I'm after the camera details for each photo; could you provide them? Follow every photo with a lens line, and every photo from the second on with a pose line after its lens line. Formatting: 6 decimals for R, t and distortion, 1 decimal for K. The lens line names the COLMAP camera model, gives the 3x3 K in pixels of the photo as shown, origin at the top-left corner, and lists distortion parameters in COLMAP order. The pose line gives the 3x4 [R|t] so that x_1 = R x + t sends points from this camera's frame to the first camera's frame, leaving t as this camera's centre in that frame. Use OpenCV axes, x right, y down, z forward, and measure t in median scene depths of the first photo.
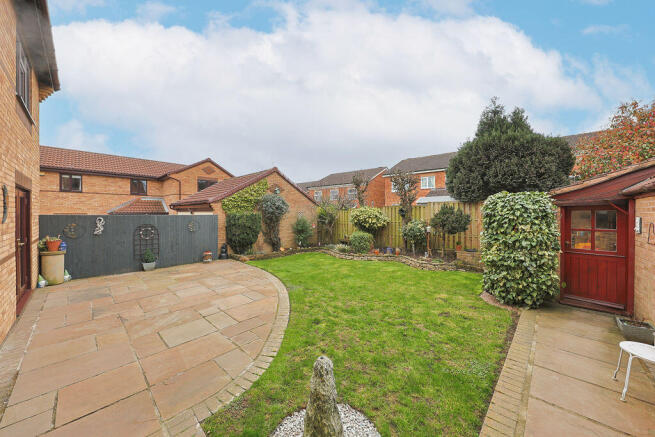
lens RADIAL K [[226.4, 0, 330.5], [0, 226.4, 215.6], [0, 0, 1]] dist [-0.000119, -0.000122]
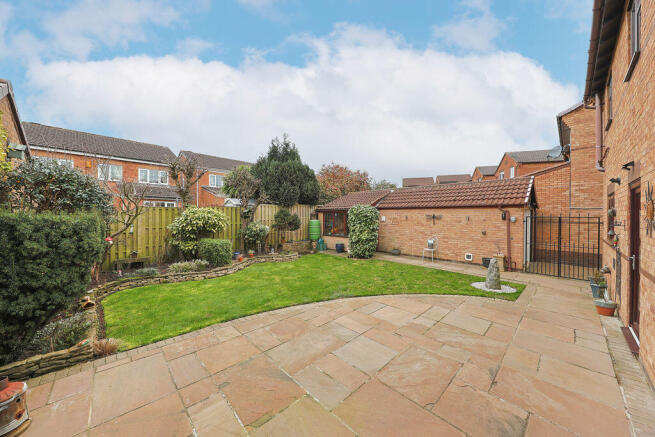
lens RADIAL K [[226.4, 0, 330.5], [0, 226.4, 215.6], [0, 0, 1]] dist [-0.000119, -0.000122]
pose [[0.083992, -0.006658, 0.996444, -1.167708], [0.007679, 0.999952, 0.006034, -0.015712], [-0.996437, 0.007145, 0.084039, 1.022827]]
